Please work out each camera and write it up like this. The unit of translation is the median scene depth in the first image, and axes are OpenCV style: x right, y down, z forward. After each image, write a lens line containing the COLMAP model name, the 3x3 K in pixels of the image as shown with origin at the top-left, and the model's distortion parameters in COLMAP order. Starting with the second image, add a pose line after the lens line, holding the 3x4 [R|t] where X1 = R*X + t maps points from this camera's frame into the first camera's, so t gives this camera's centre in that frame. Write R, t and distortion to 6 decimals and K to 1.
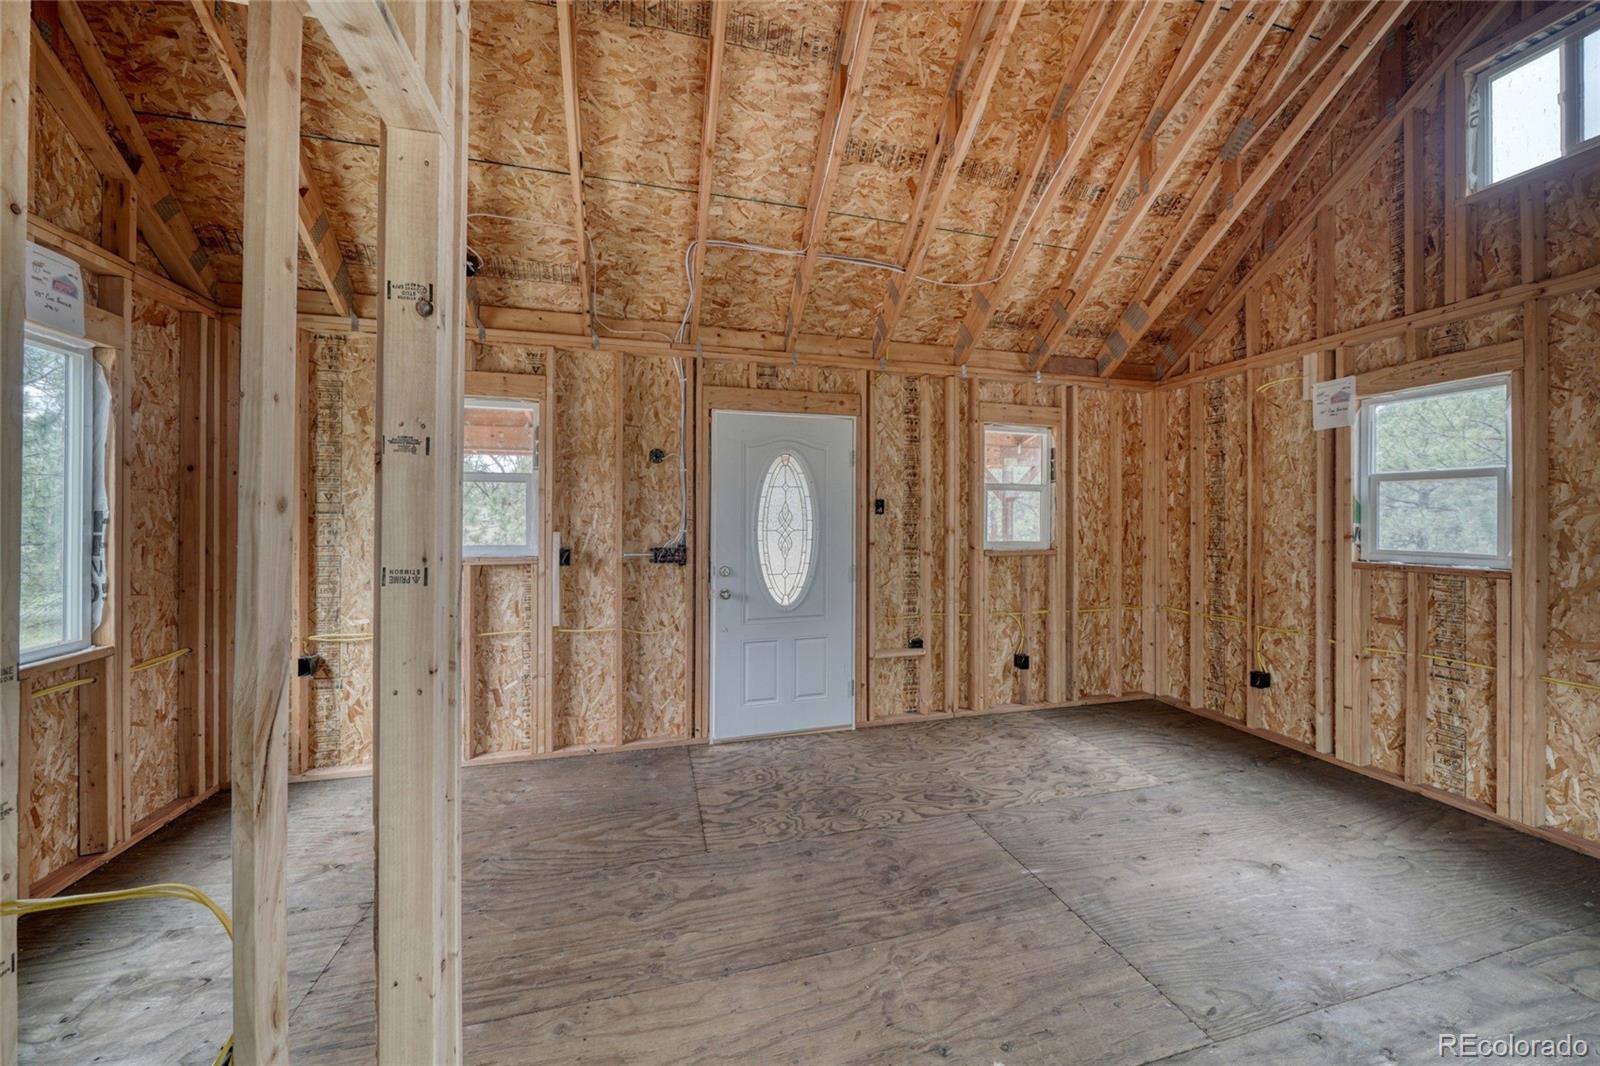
lens RADIAL K [[560.3, 0, 800.8], [0, 560.3, 513.2], [0, 0, 1]] dist [-0.002792, -0.000681]
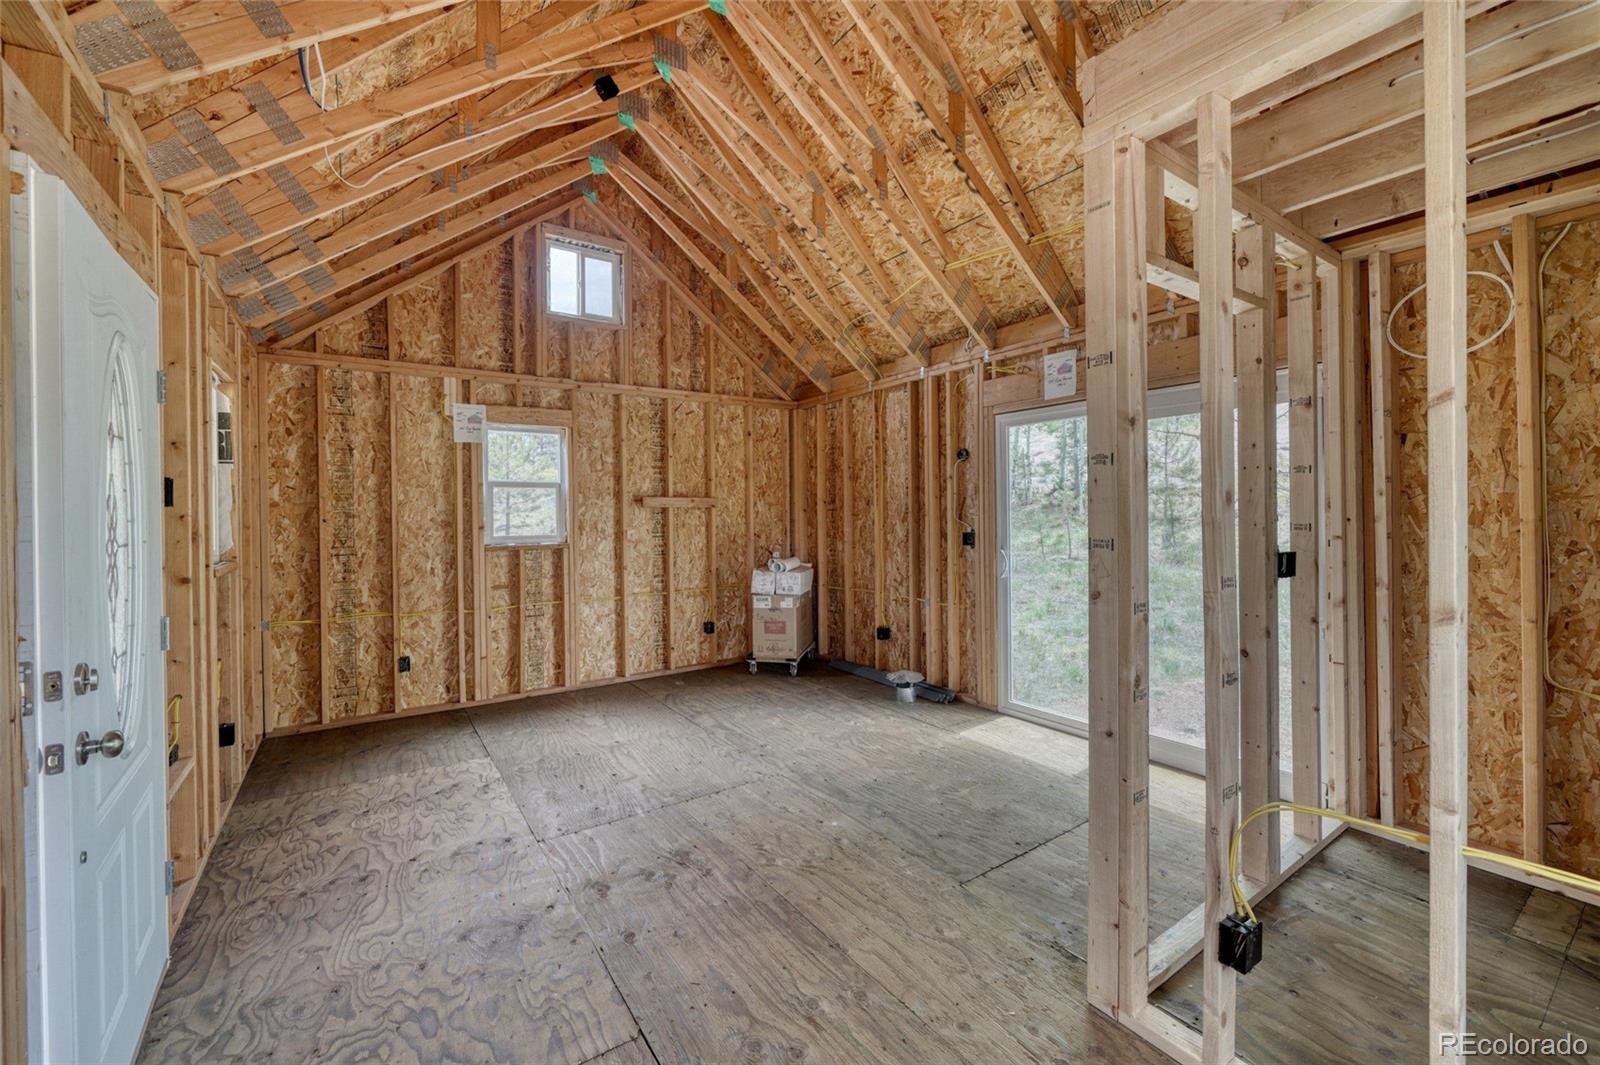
lens RADIAL K [[650.6, 0, 784.7], [0, 650.6, 503.9], [0, 0, 1]] dist [0.001223, 0.000543]
pose [[-0.304838, 0.012871, 0.952317, -0.654131], [0.001212, 0.999913, -0.013126, 0.007097], [-0.952403, -0.002847, -0.304827, 0.750911]]
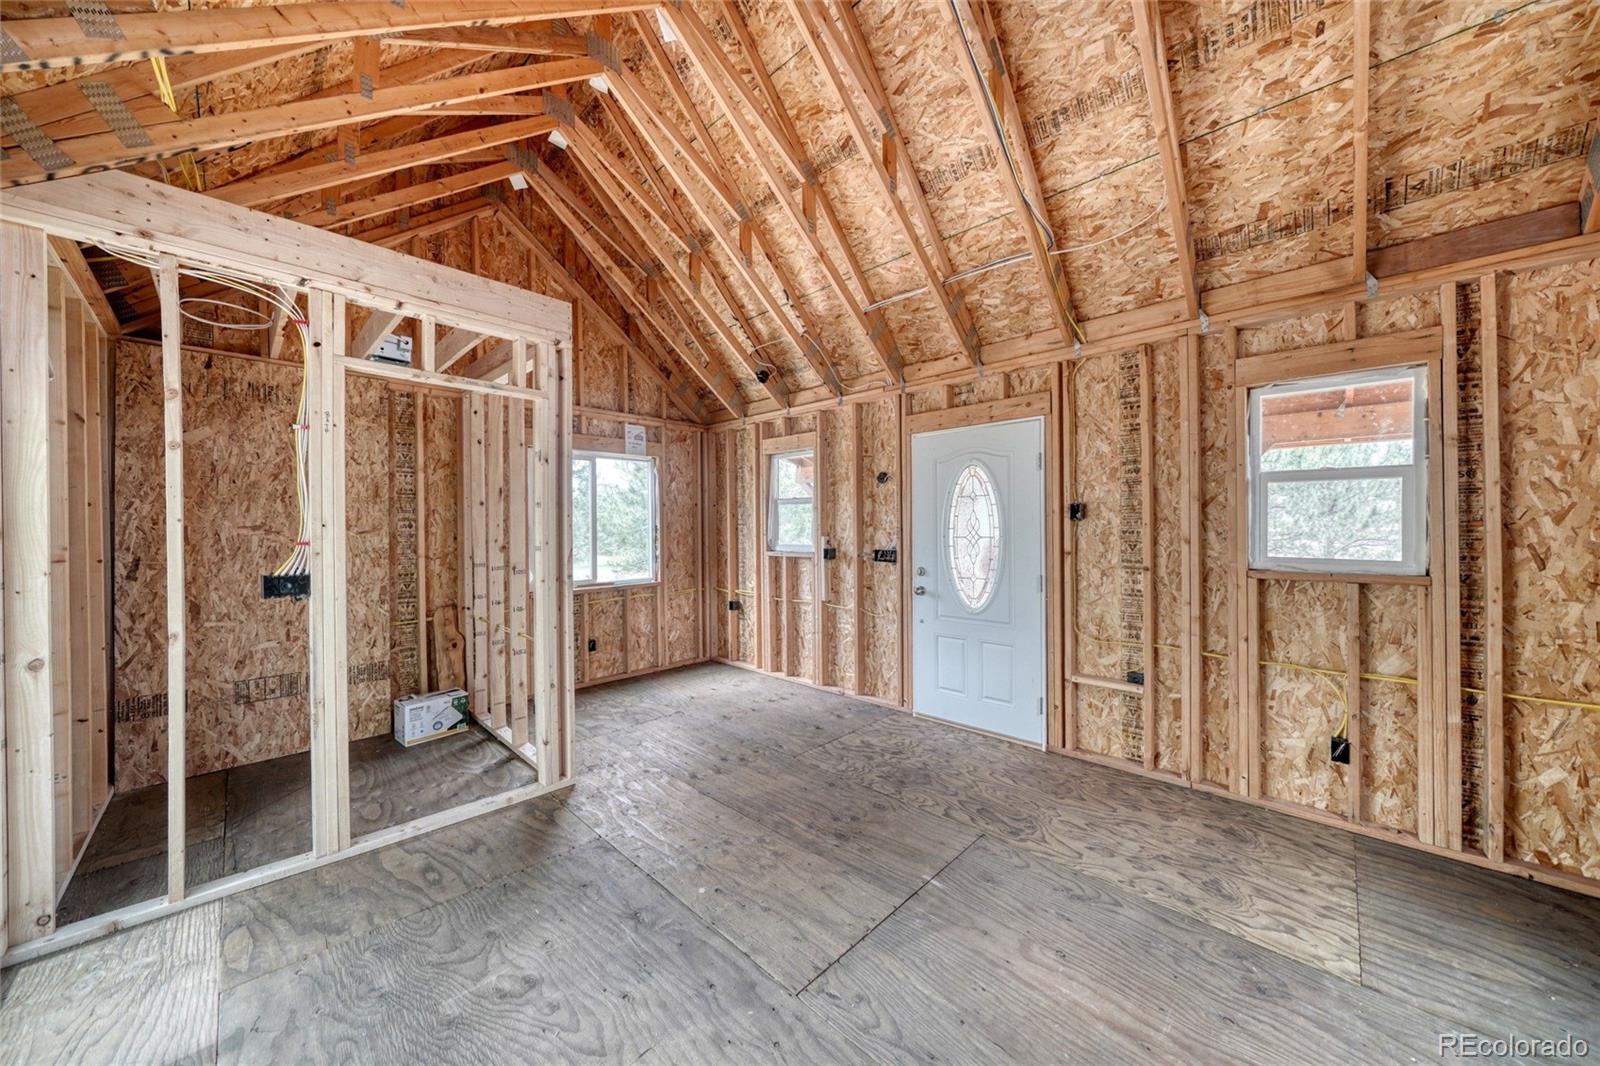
lens RADIAL K [[560.3, 0, 803.4], [0, 560.3, 524.9], [0, 0, 1]] dist [-0.002792, -0.000681]
pose [[0.513108, -0.008220, -0.858285, 0.770160], [0.016189, 0.999869, 0.000102, 0.002154], [0.858172, -0.013947, 0.513173, 0.199844]]
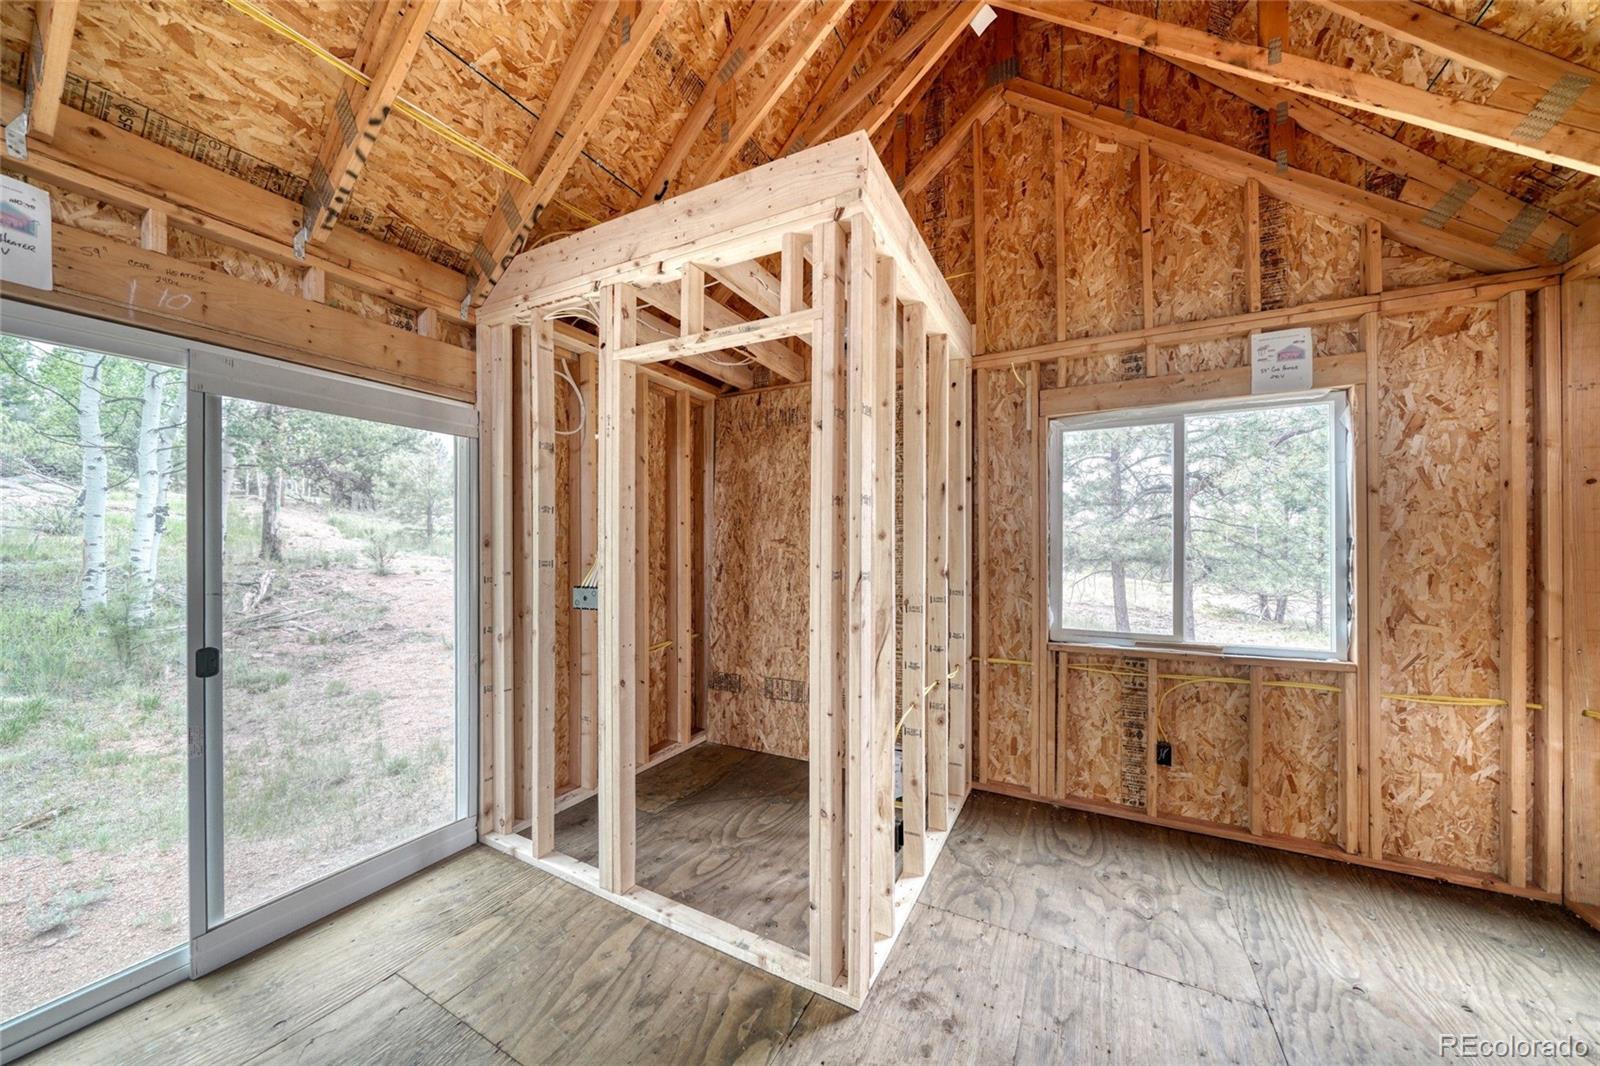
lens RADIAL K [[560.3, 0, 784.9], [0, 560.3, 544.2], [0, 0, 1]] dist [-0.002792, -0.000681]
pose [[-0.695608, -0.006373, -0.718393, 0.196630], [0.004005, 0.999911, -0.012748, 0.011791], [0.718410, -0.011744, -0.695520, 0.644111]]
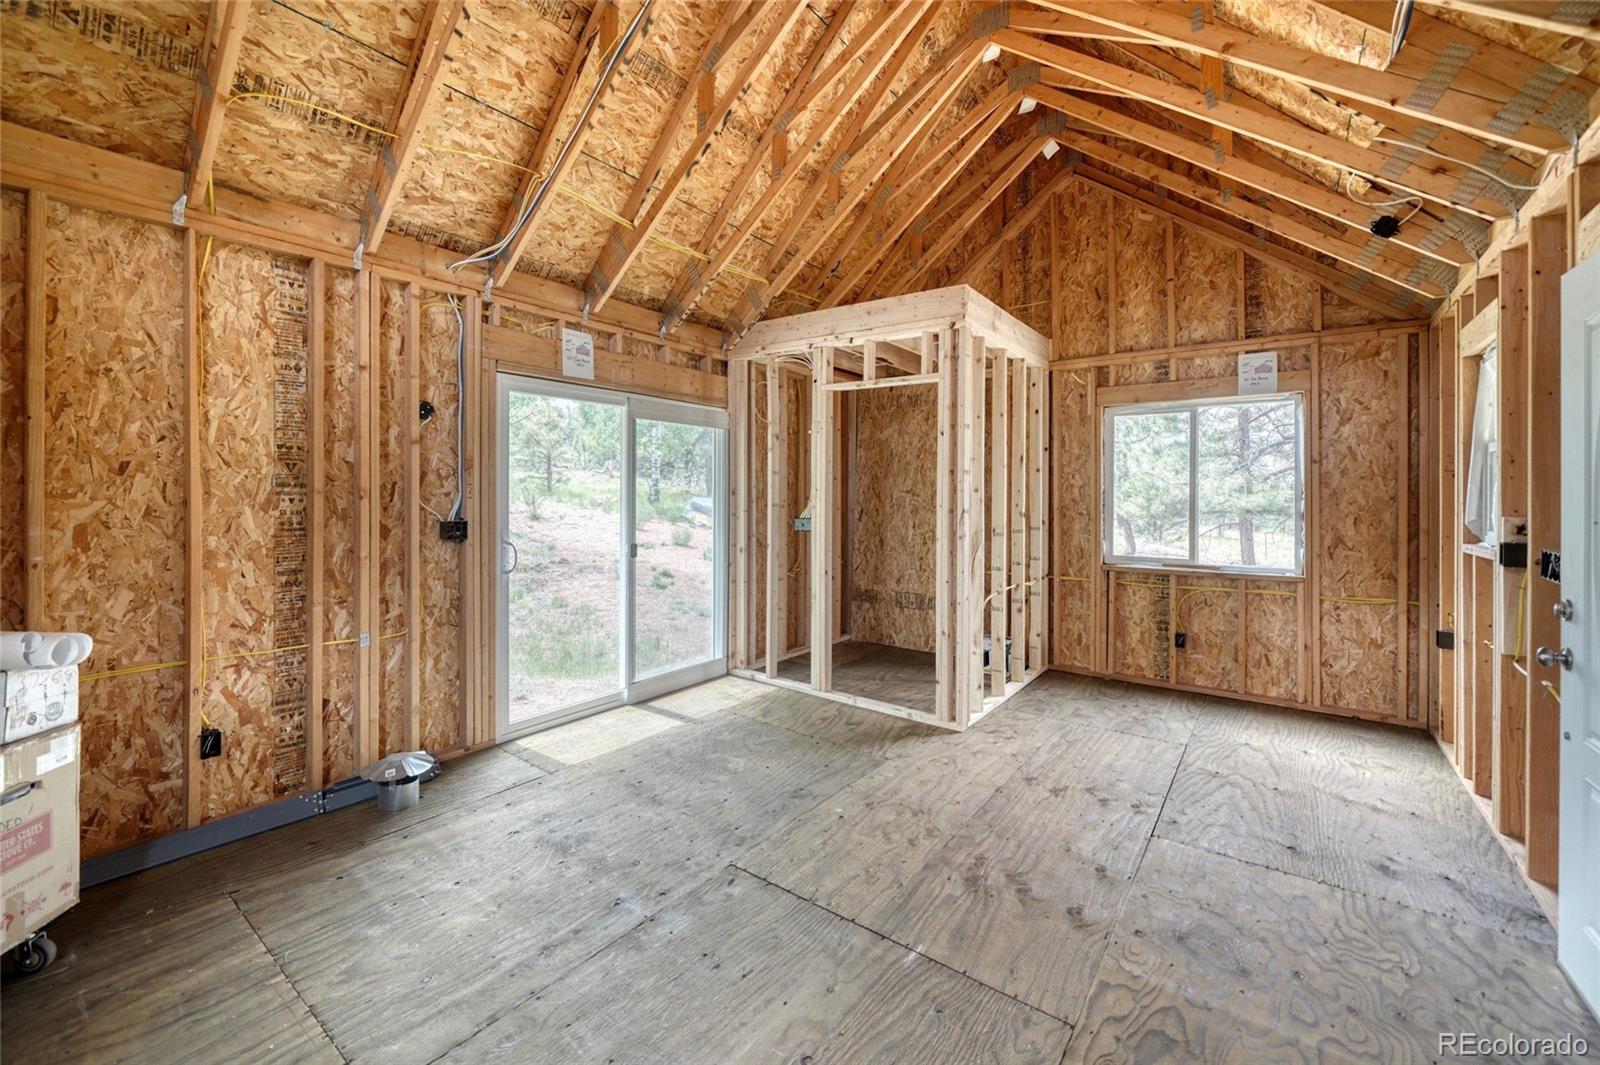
lens RADIAL K [[650.6, 0, 791.6], [0, 650.6, 486.4], [0, 0, 1]] dist [0.001223, 0.000543]
pose [[-0.791192, -0.016933, -0.611334, 0.725784], [-0.003926, 0.999737, -0.022610, 0.017373], [0.611556, -0.015489, -0.791050, 1.062860]]
